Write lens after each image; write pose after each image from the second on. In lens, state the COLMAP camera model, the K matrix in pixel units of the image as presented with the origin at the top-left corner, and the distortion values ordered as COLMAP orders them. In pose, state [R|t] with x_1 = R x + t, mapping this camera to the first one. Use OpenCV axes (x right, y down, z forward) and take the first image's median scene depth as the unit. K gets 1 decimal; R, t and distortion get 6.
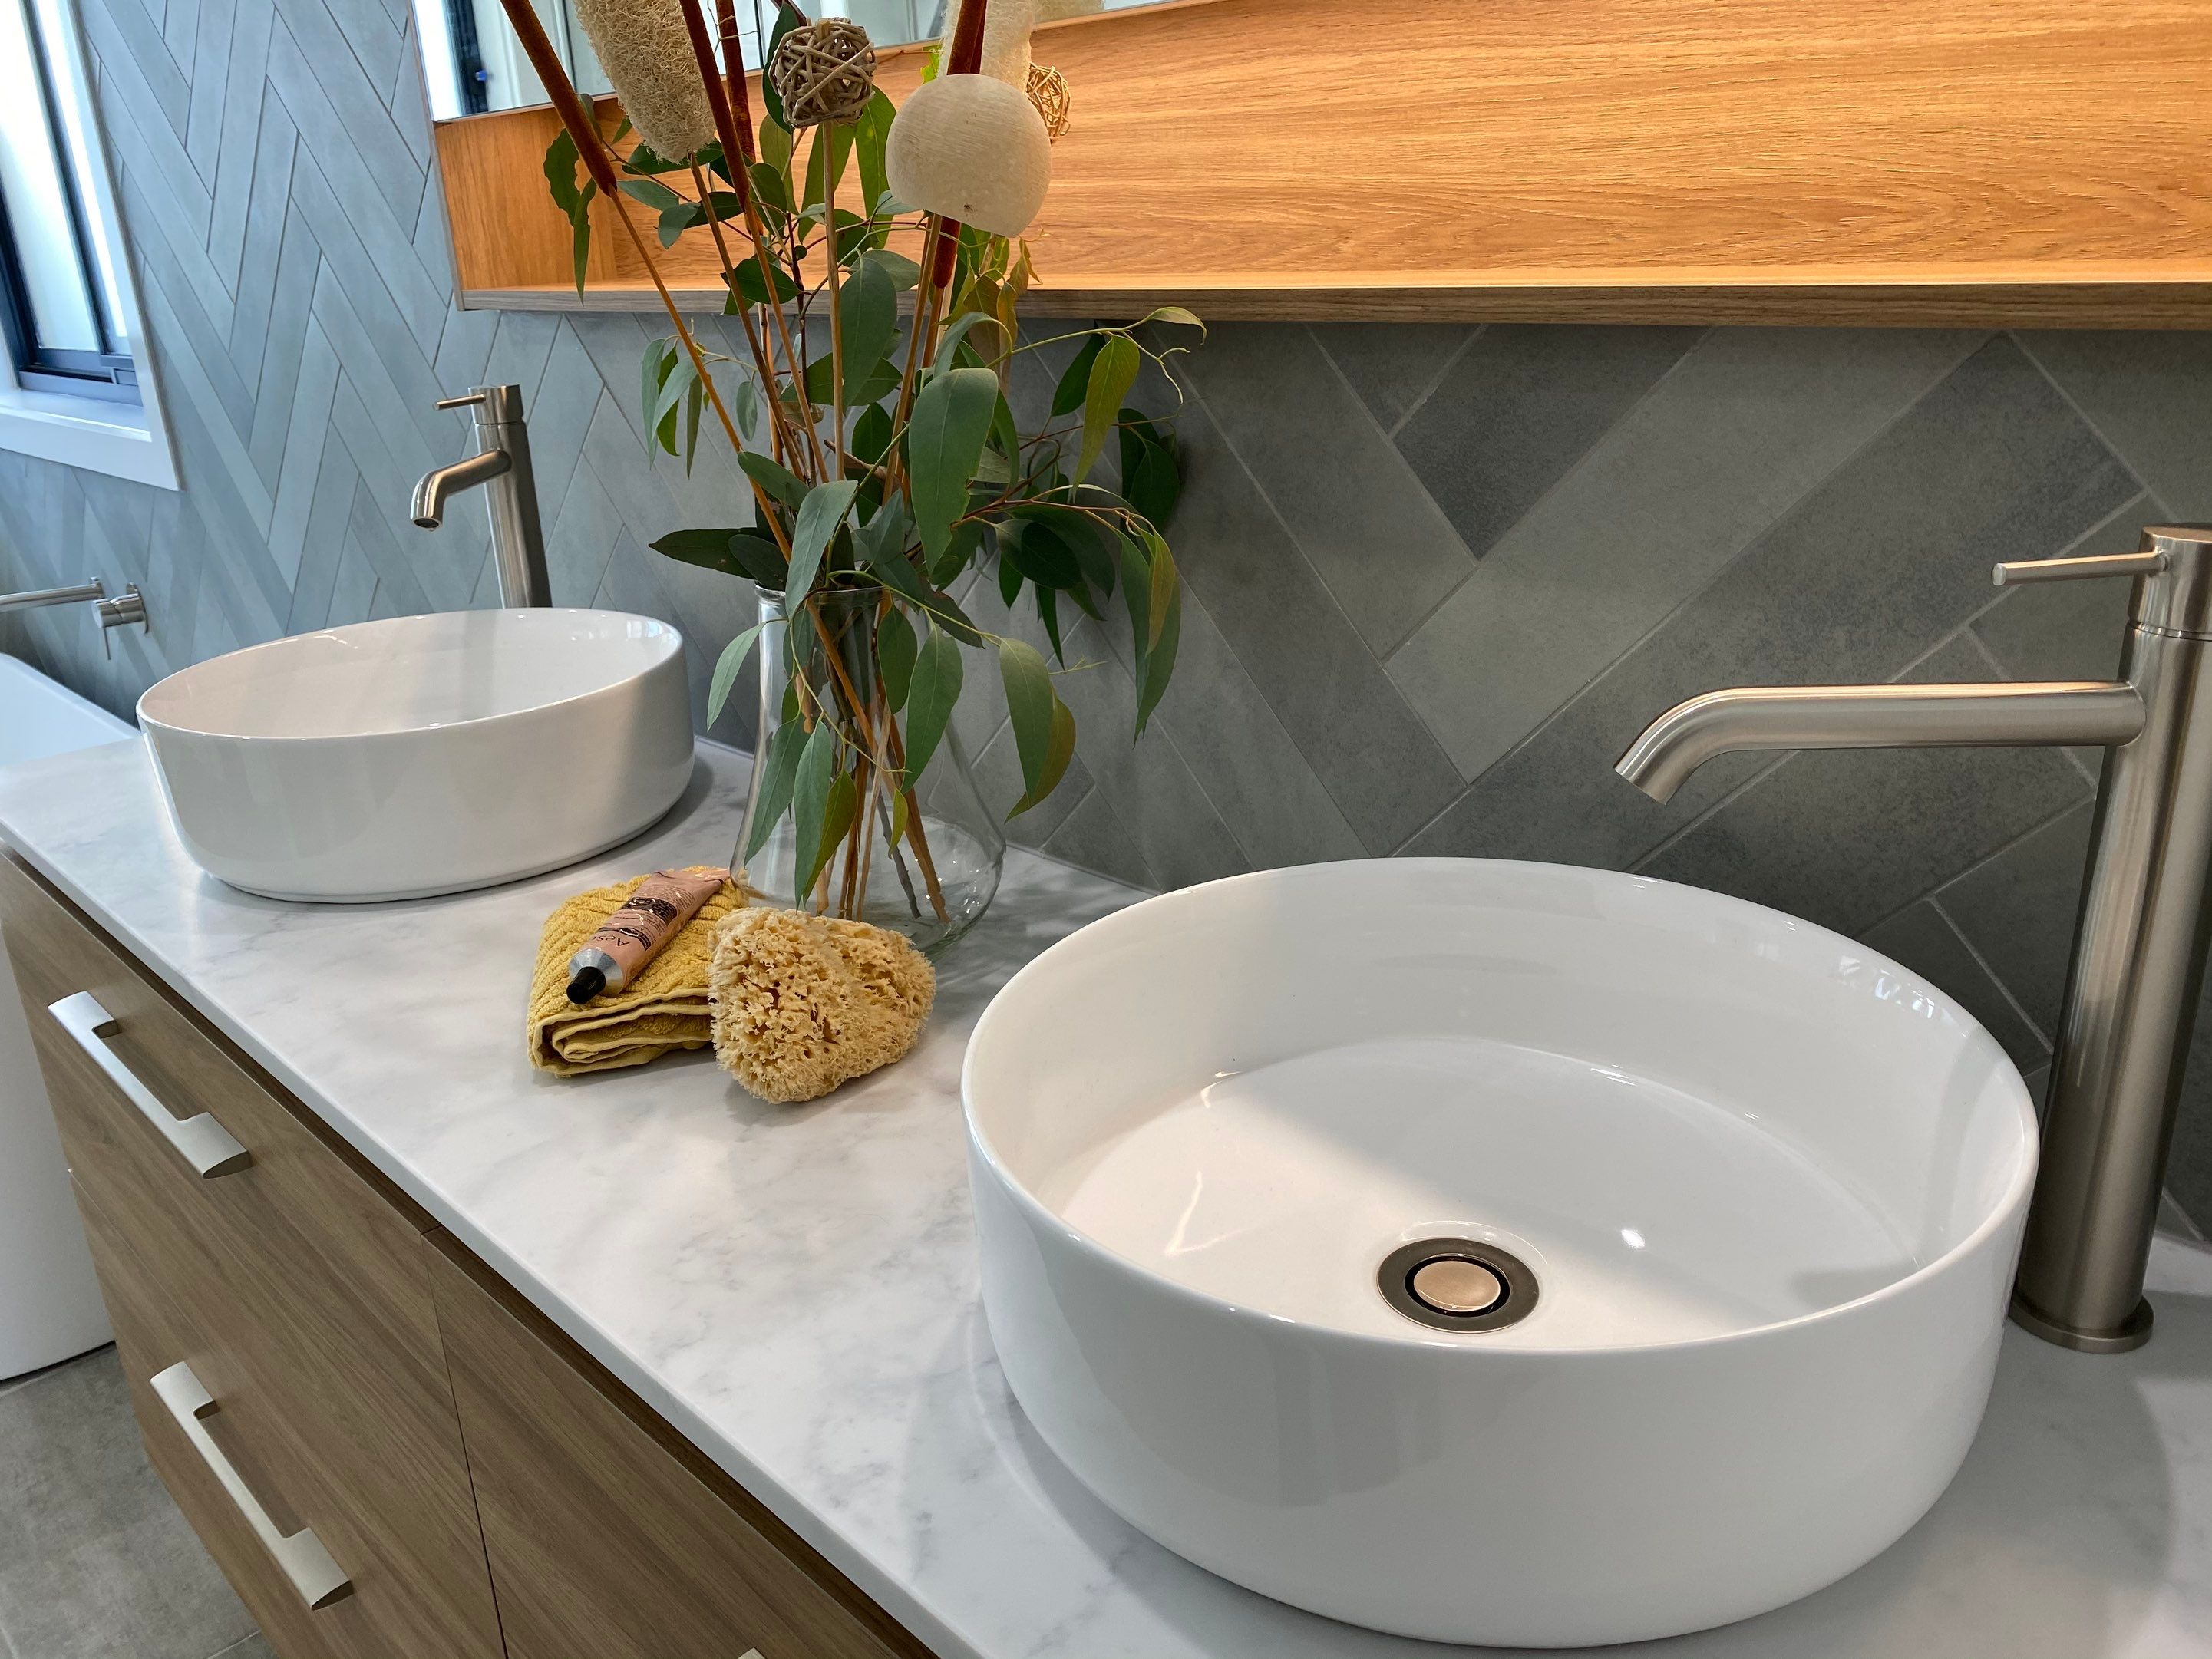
lens RADIAL K [[1690.6, 0, 1099.5], [0, 1690.6, 814.0], [0, 0, 1]] dist [0.022661, -0.028254]
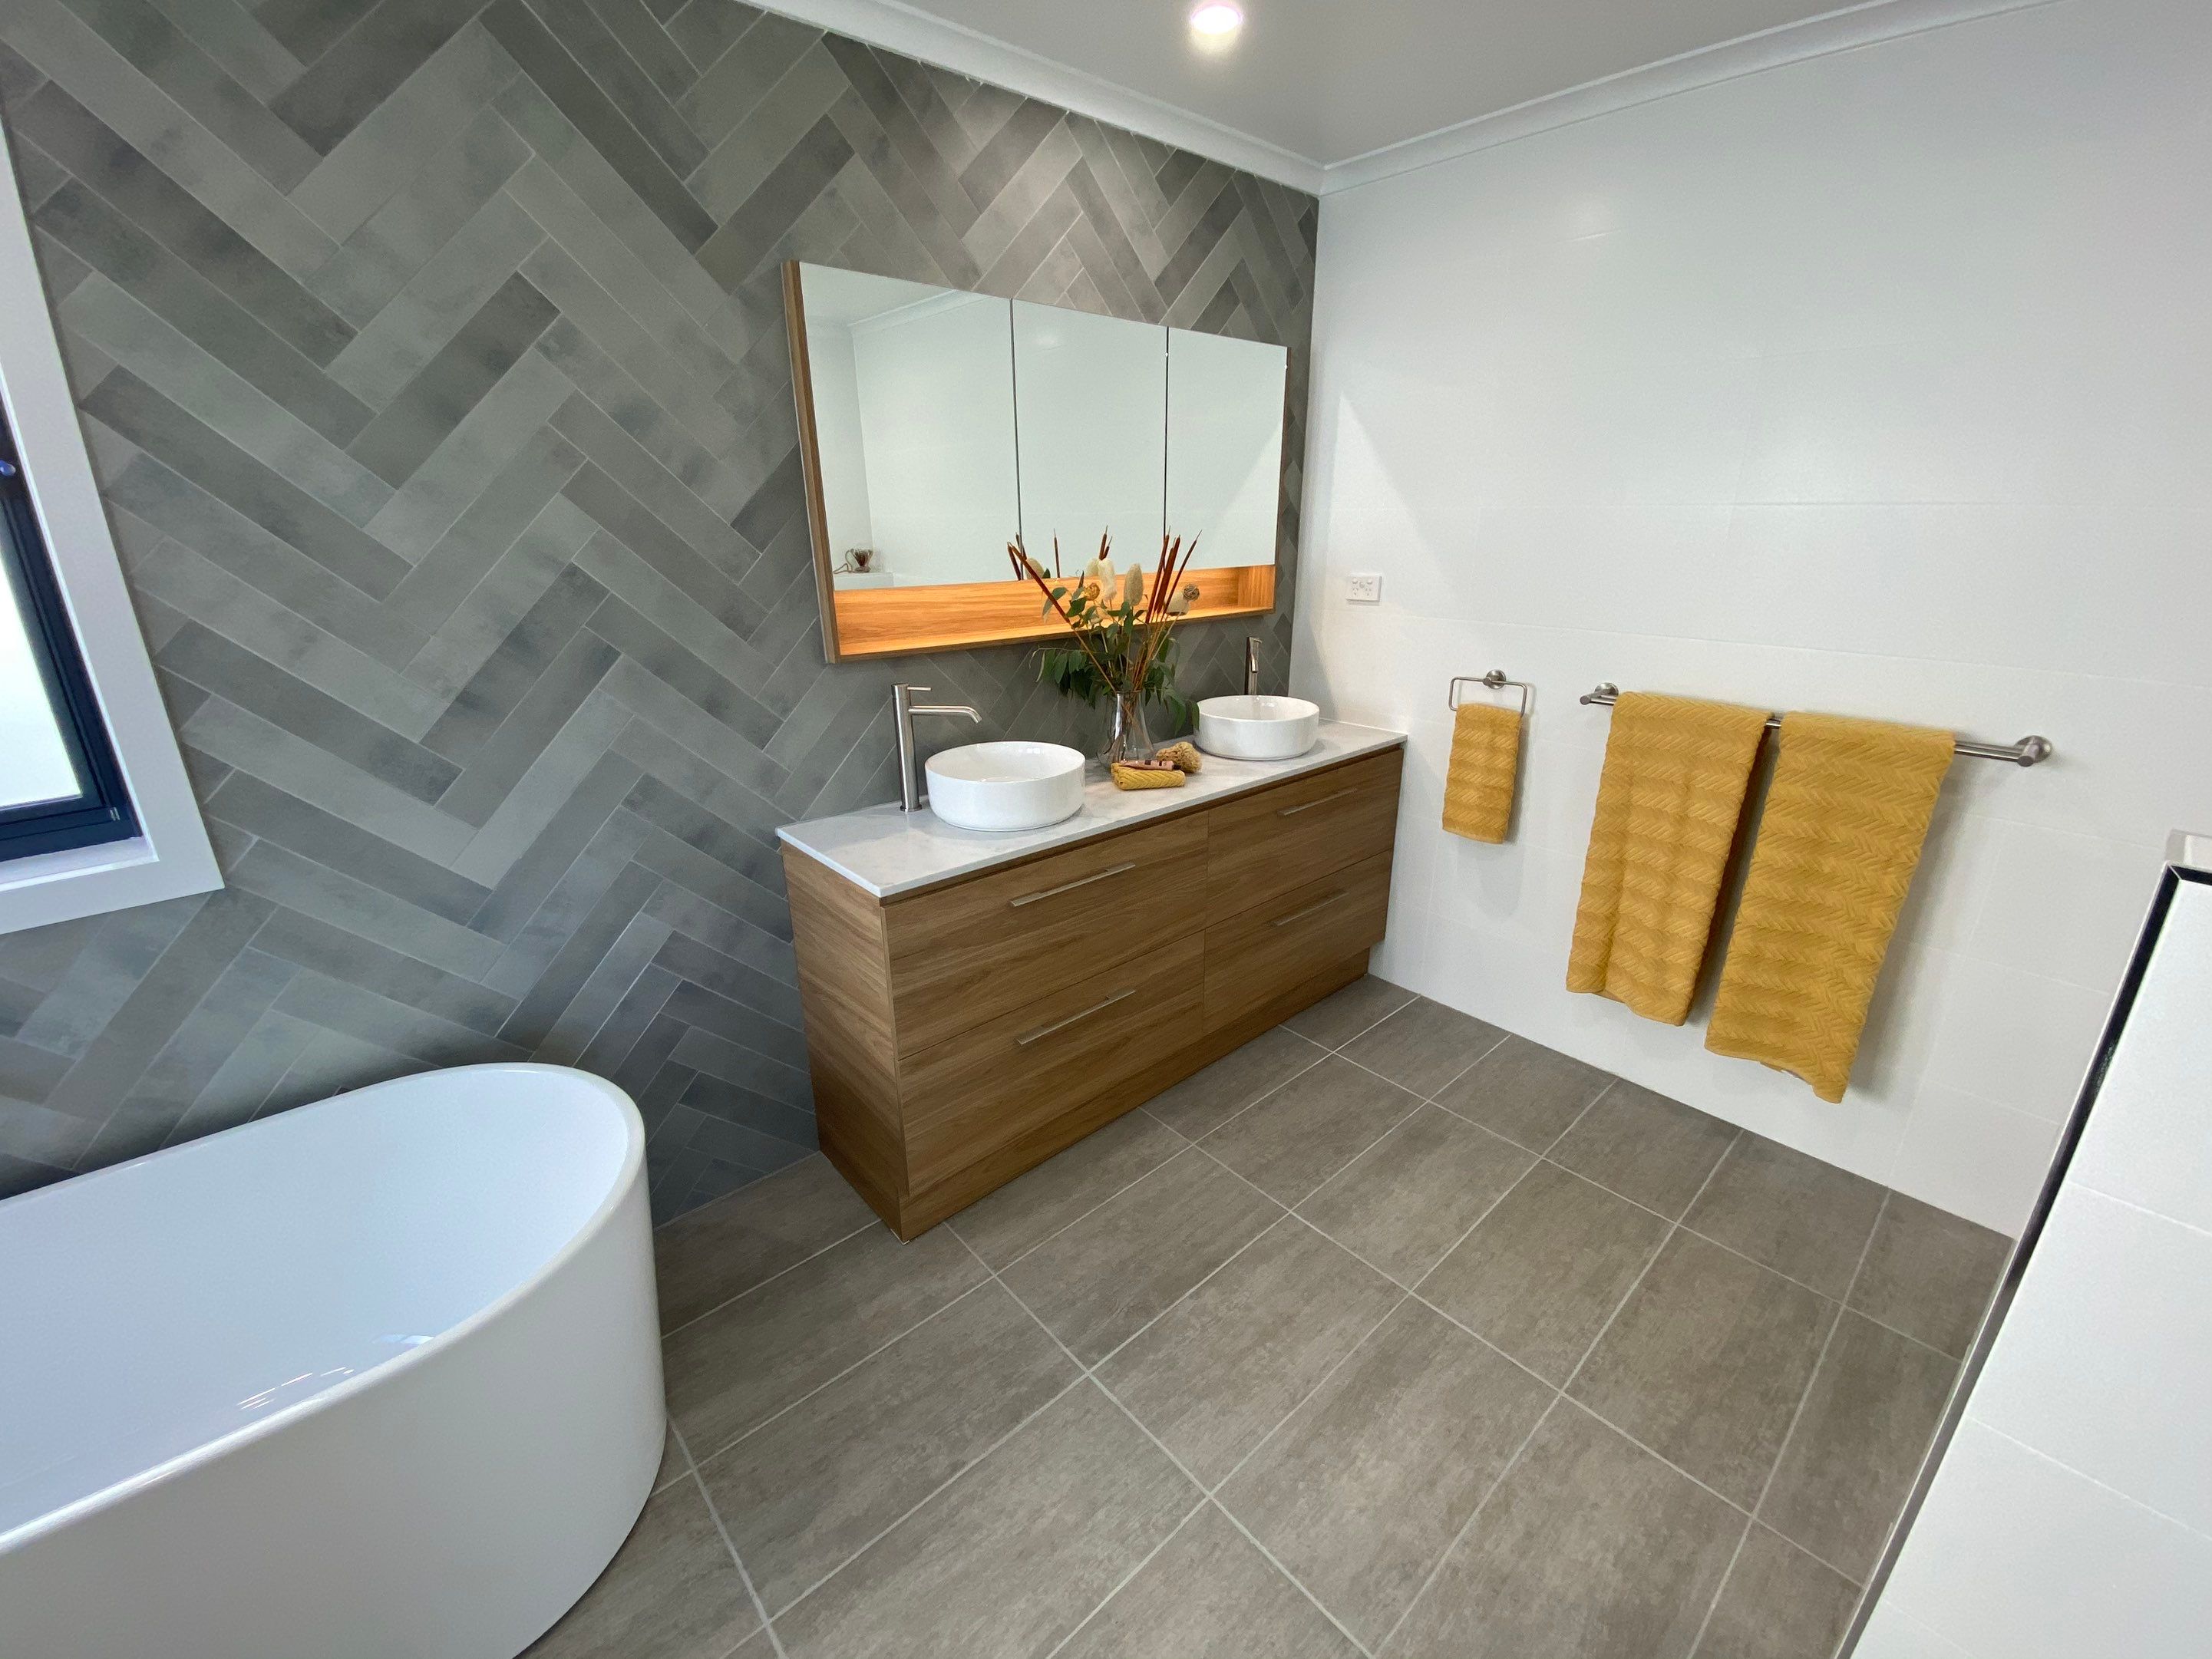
lens RADIAL K [[894.8, 0, 1114.5], [0, 894.8, 824.0], [0, 0, 1]] dist [0.016885, -0.018499]
pose [[0.040685, -0.280793, 0.958906, -2.855155], [0.339539, 0.906474, 0.251033, -0.462849], [-0.939712, 0.315373, 0.132220, 0.873510]]
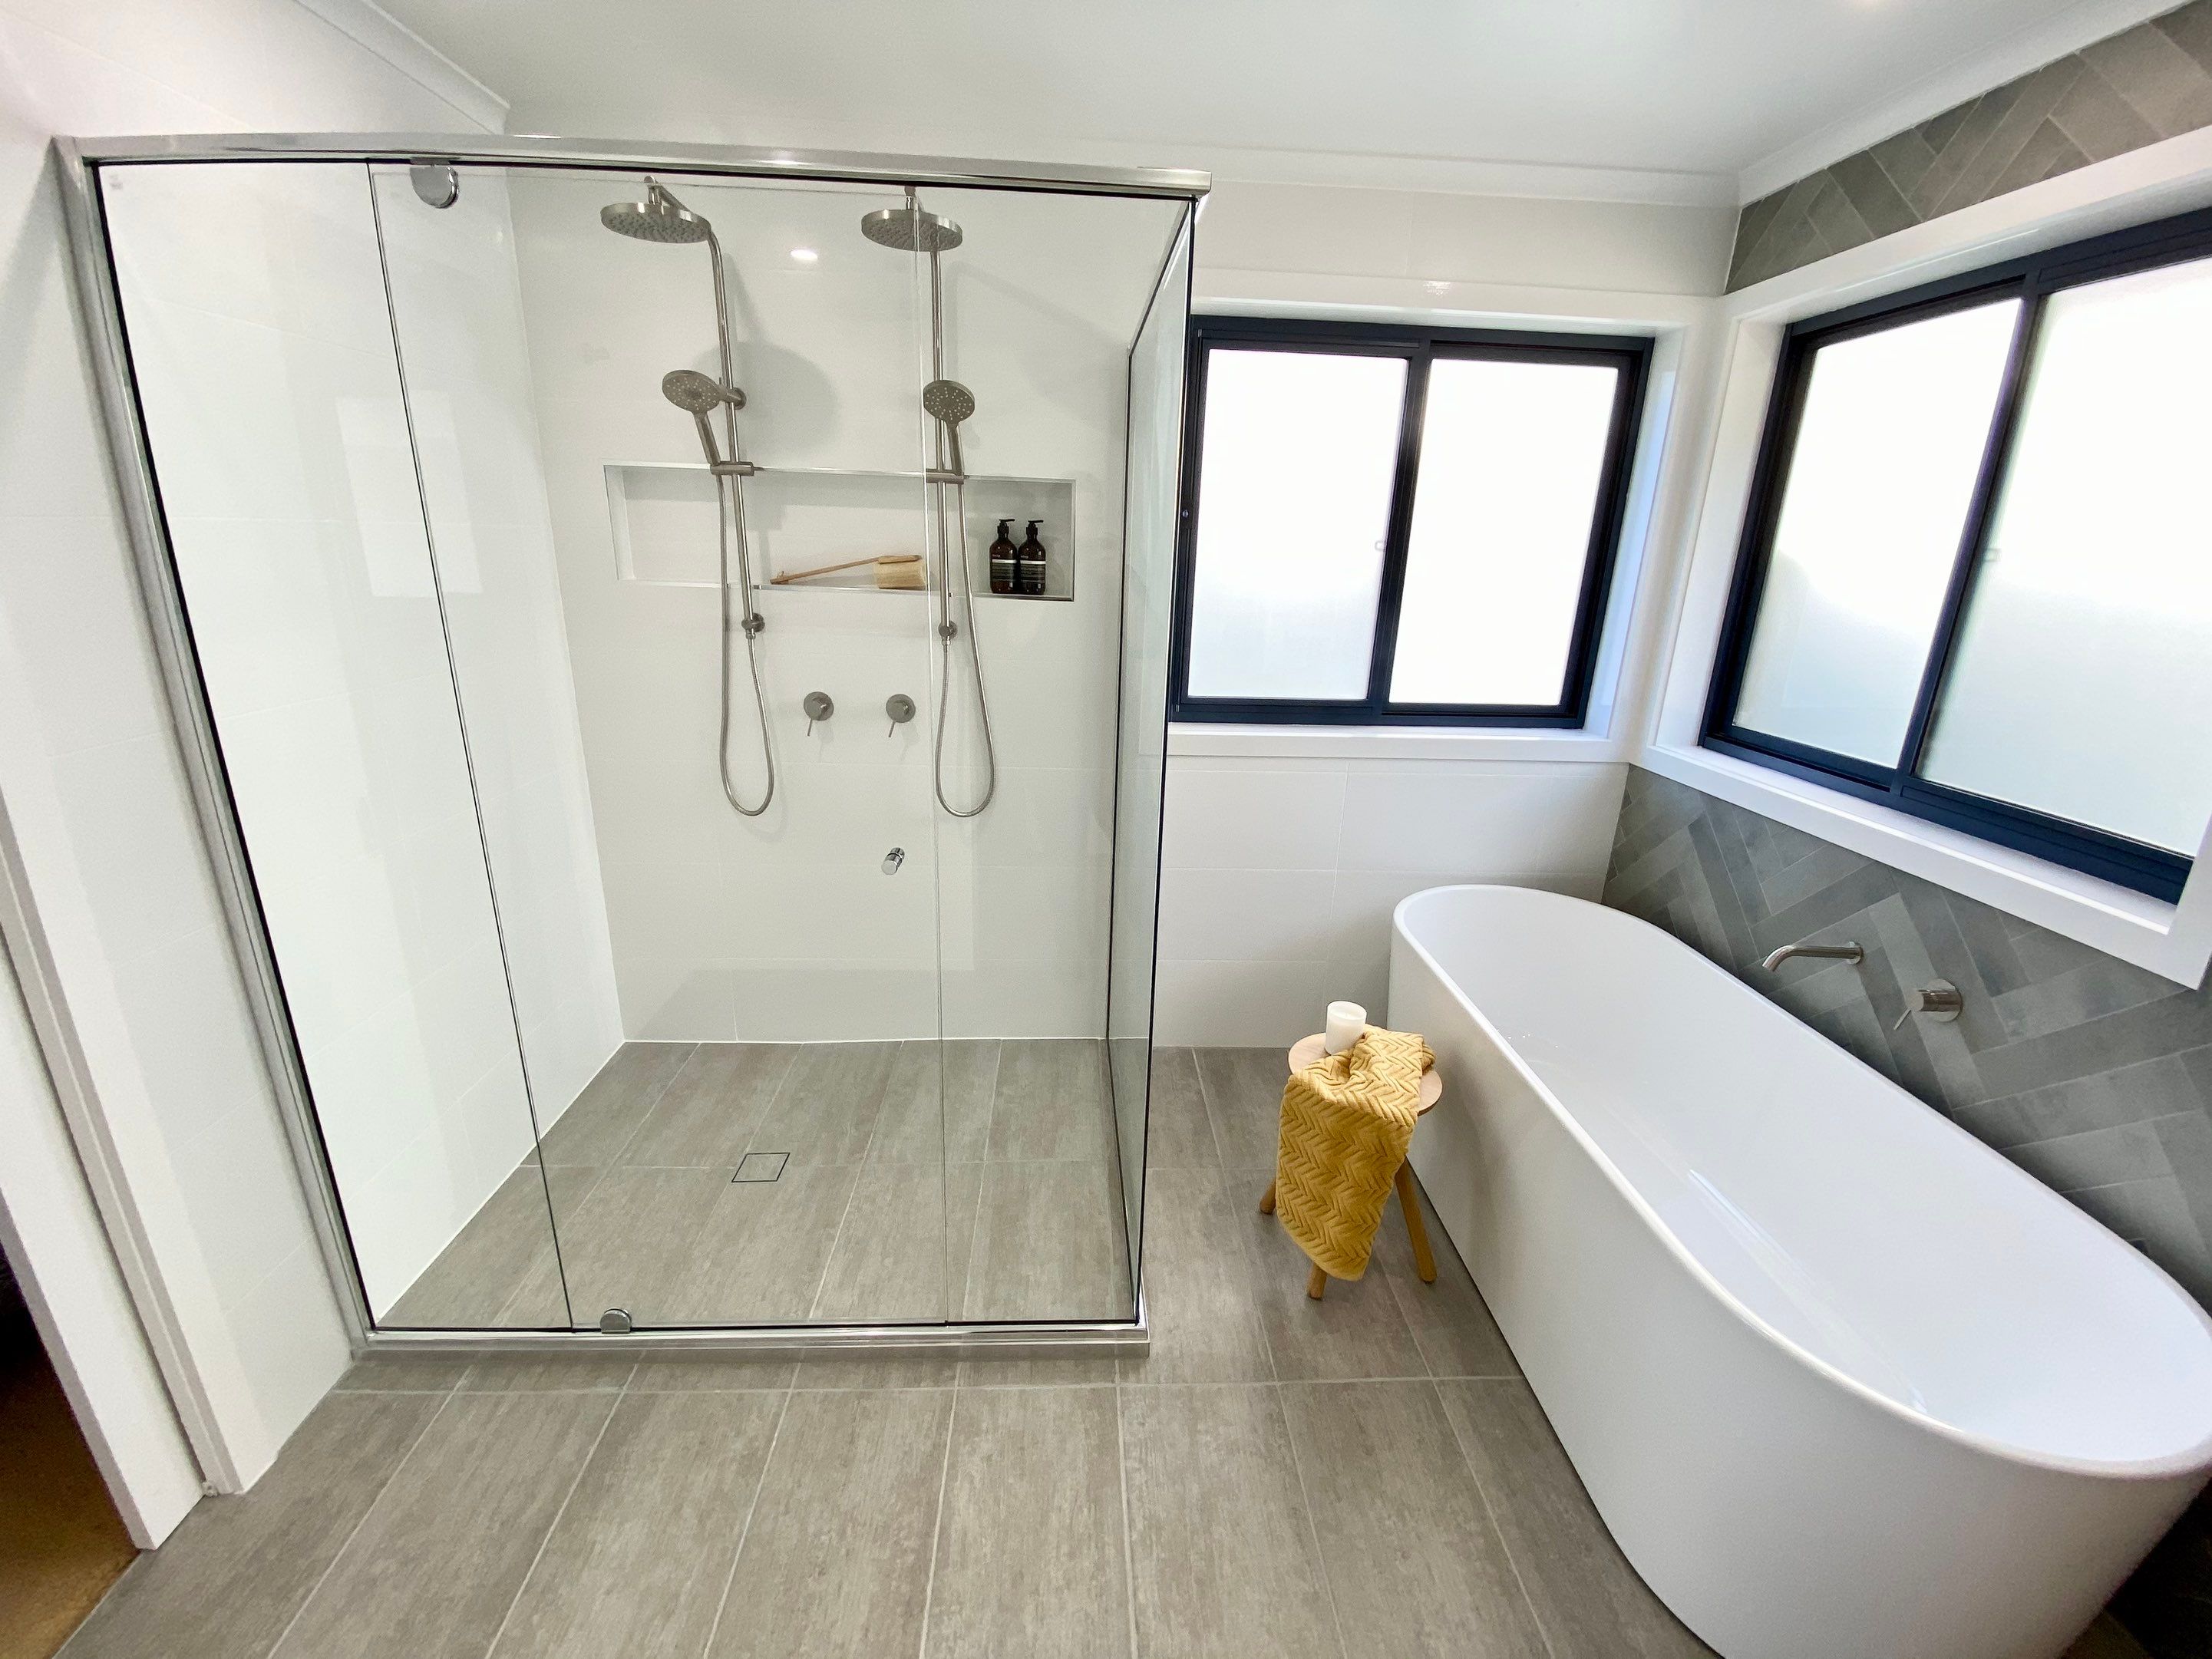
lens RADIAL K [[894.8, 0, 1115.7], [0, 894.8, 824.8], [0, 0, 1]] dist [0.016885, -0.018499]
pose [[0.745326, 0.259314, -0.614203, -1.934954], [-0.282563, 0.957290, 0.061279, -0.343124], [0.603860, 0.127878, 0.786766, 0.344809]]
